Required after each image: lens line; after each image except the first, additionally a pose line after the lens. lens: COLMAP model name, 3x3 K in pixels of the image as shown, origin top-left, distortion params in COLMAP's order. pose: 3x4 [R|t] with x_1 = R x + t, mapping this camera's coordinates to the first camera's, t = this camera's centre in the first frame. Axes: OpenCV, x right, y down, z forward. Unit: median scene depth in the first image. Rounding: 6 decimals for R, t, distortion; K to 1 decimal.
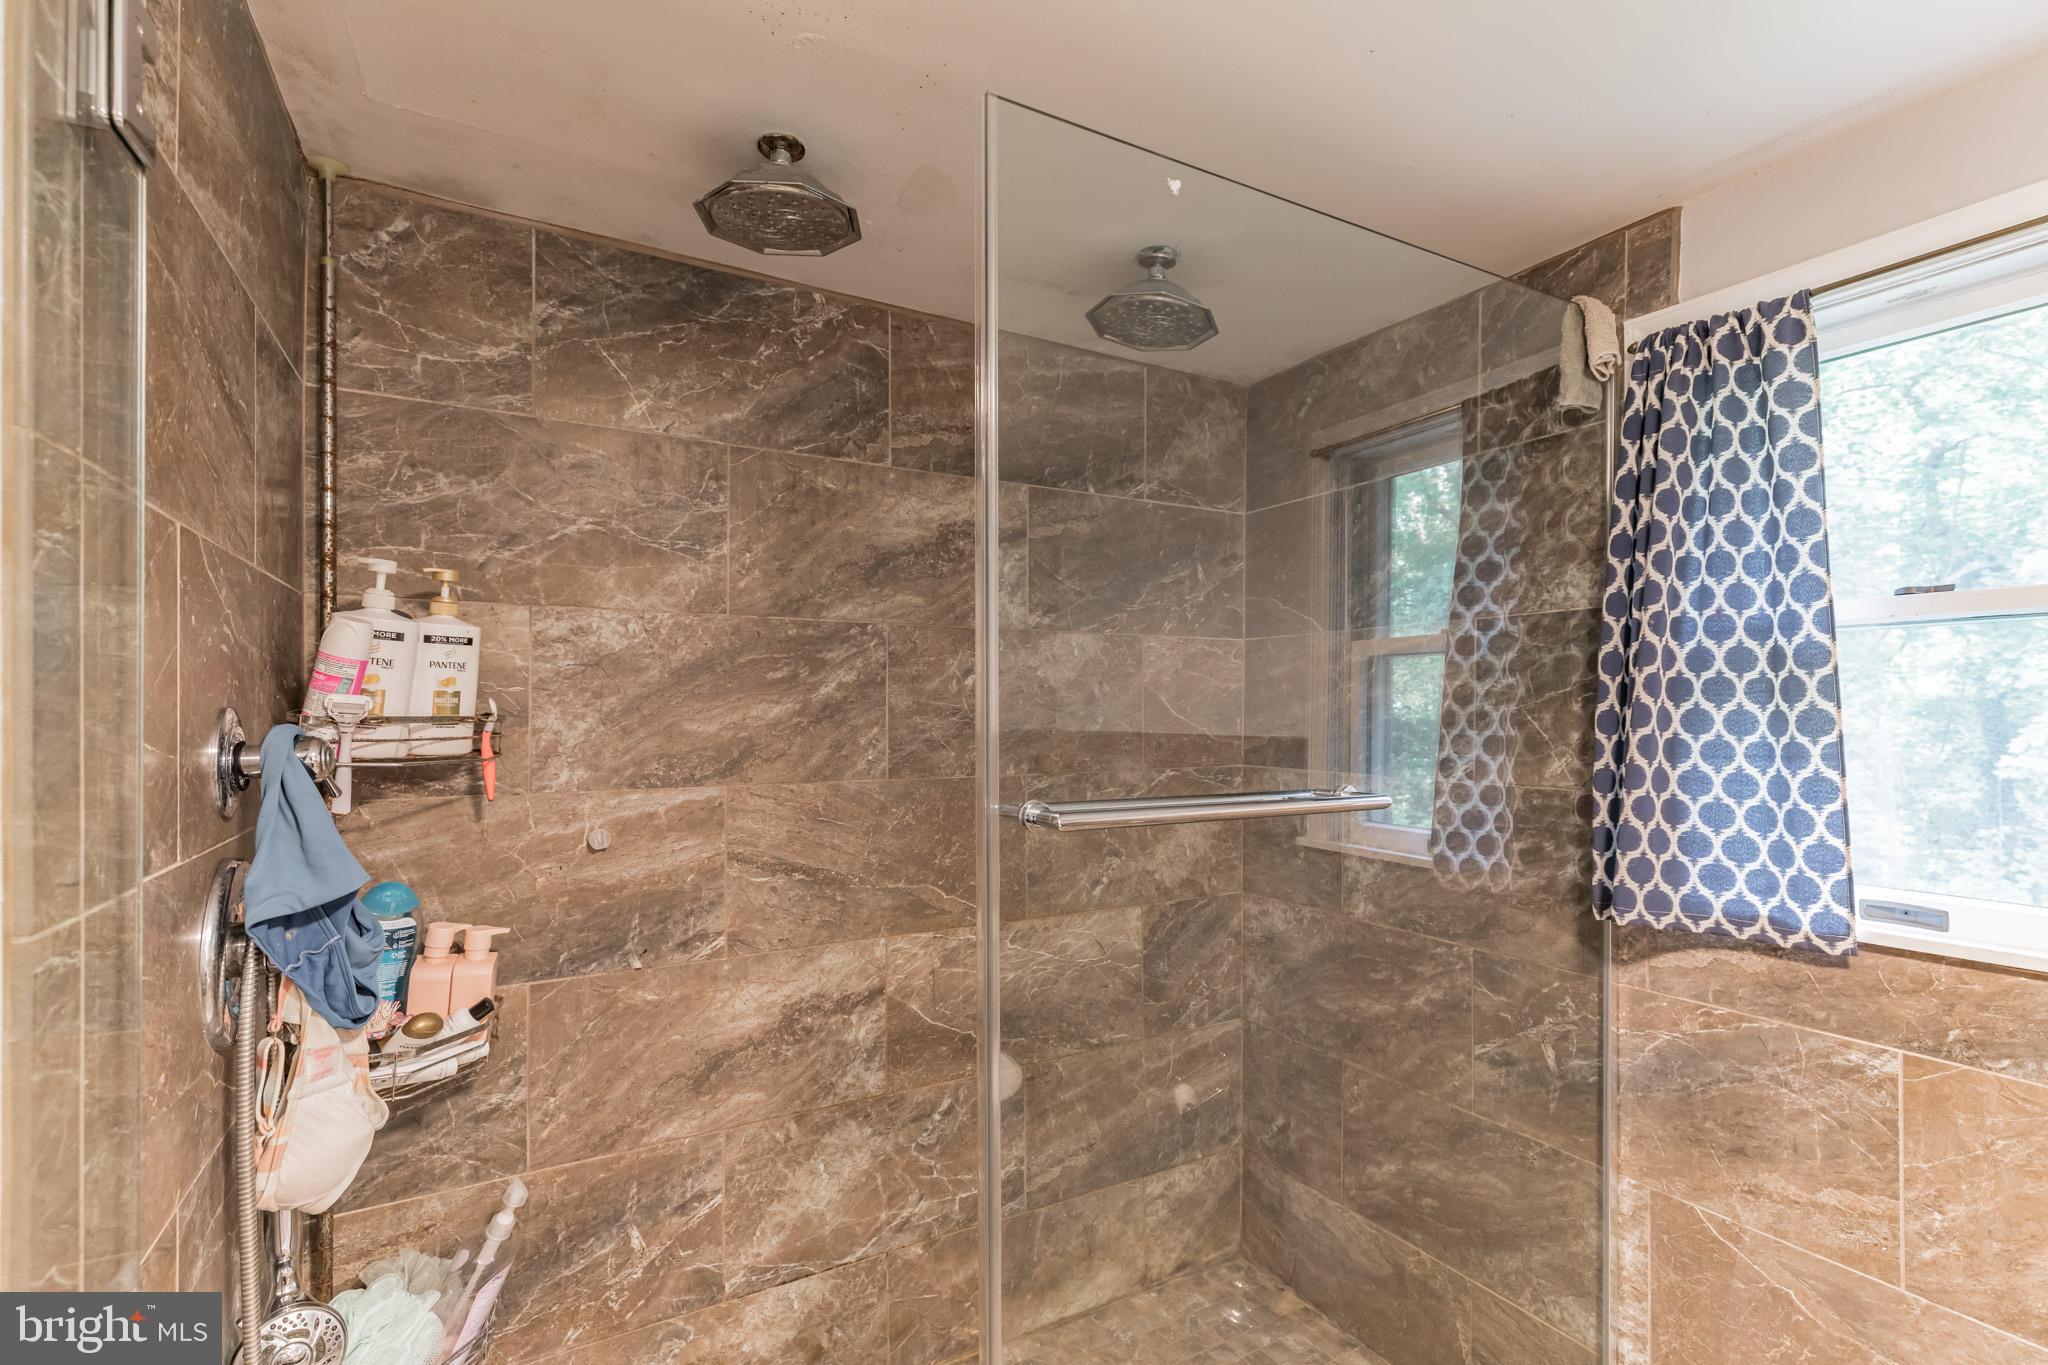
lens RADIAL K [[916.1, 0, 1031.6], [0, 916.1, 710.5], [0, 0, 1]] dist [0.002903, -0.000467]
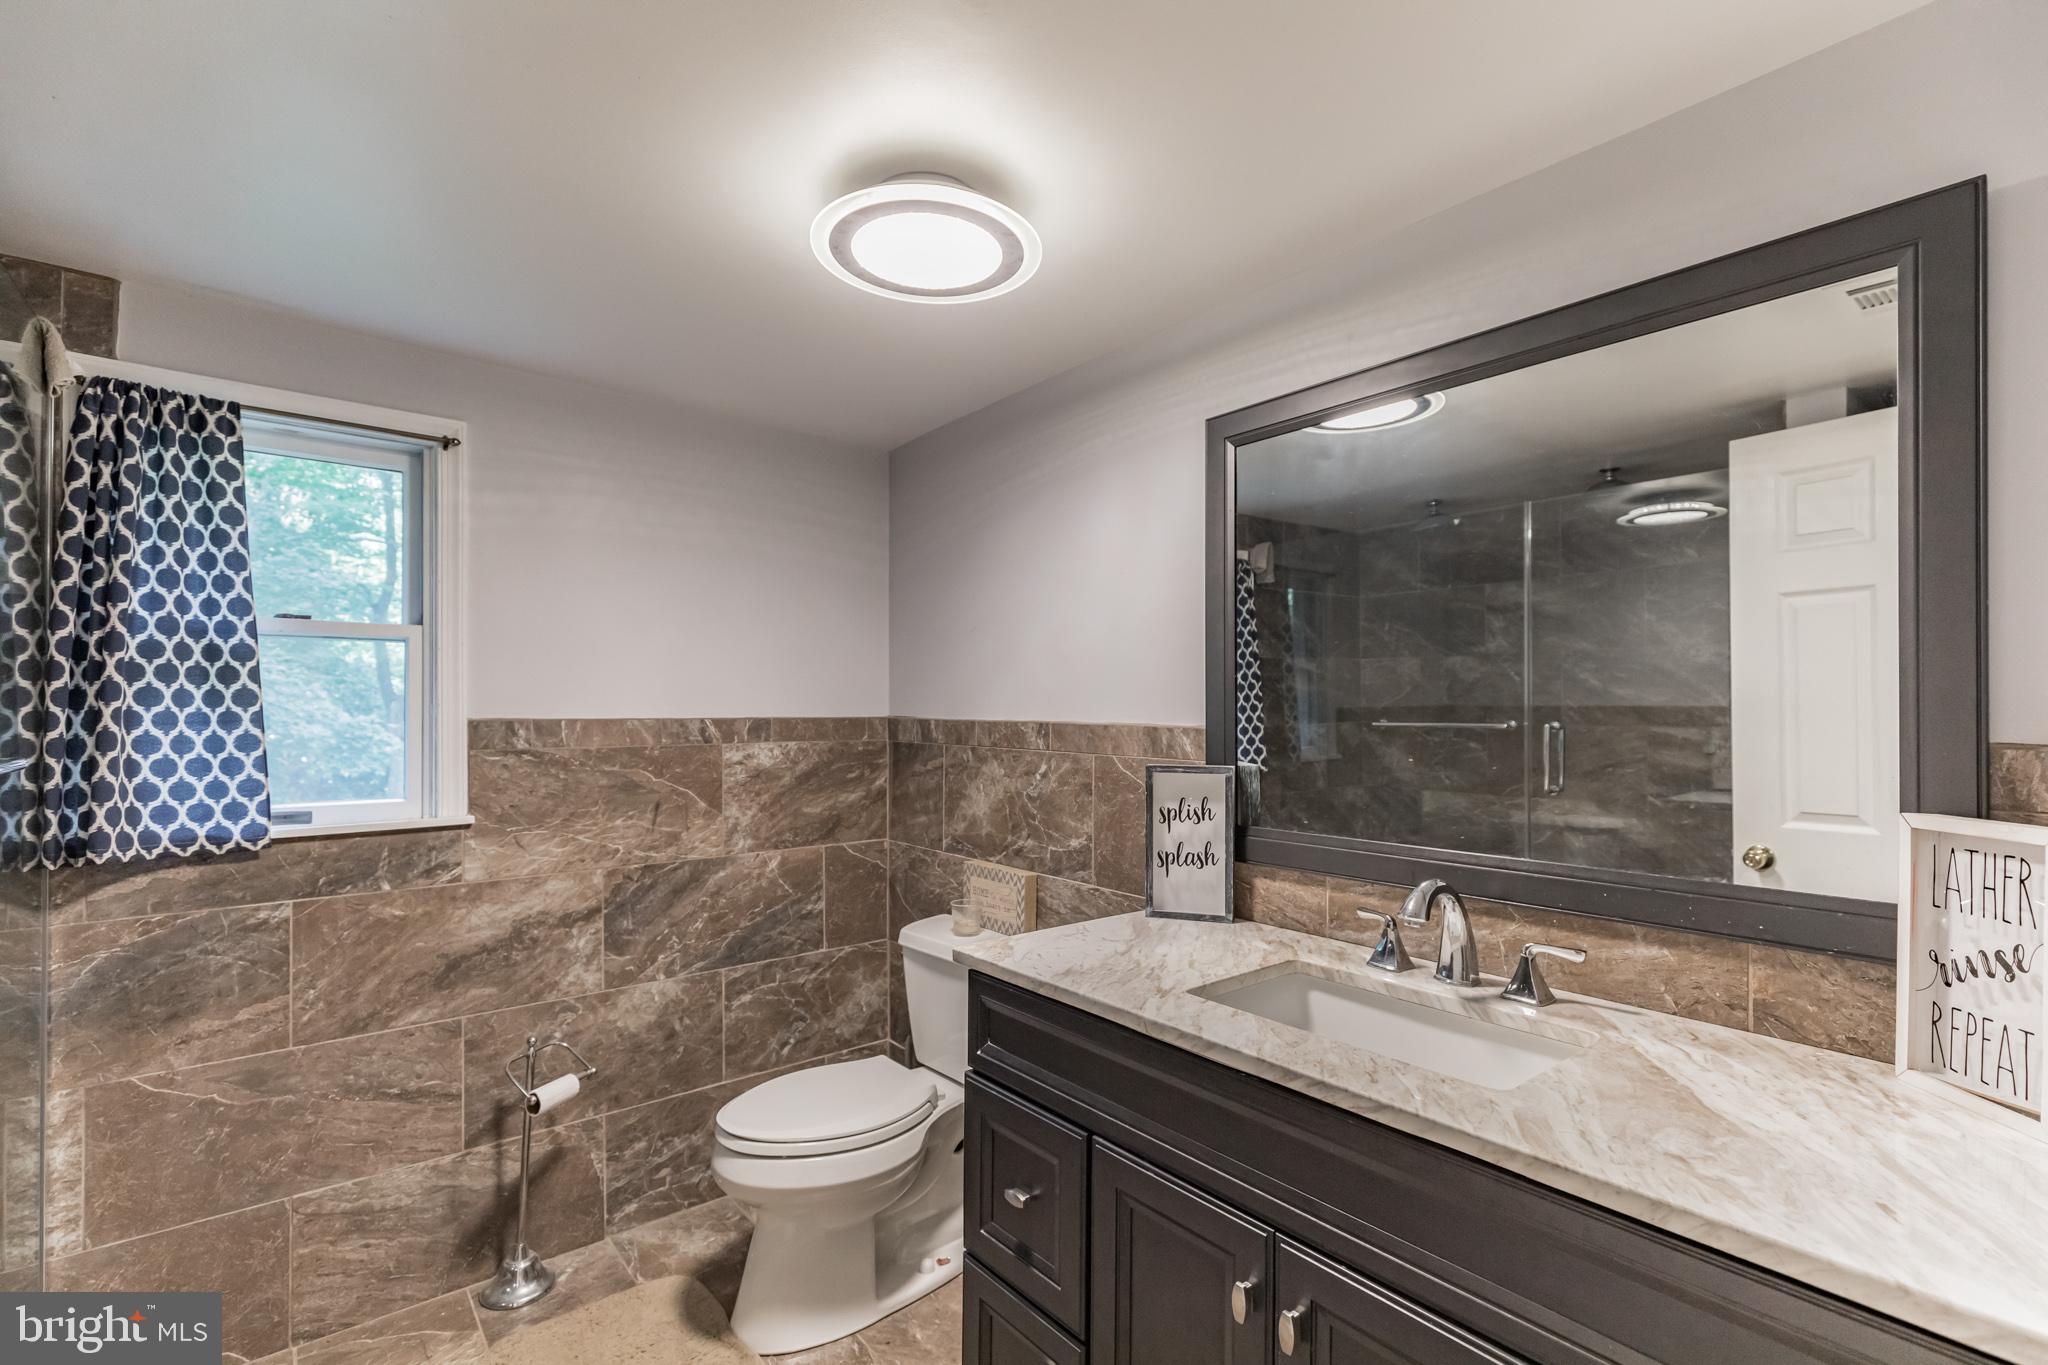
lens RADIAL K [[916.1, 0, 1023.3], [0, 916.1, 696.2], [0, 0, 1]] dist [0.002903, -0.000467]
pose [[-0.153231, 0.008546, 0.988153, -0.766188], [-0.009377, 0.999905, -0.010102, 0.012852], [-0.988146, -0.010814, -0.153137, -0.020160]]
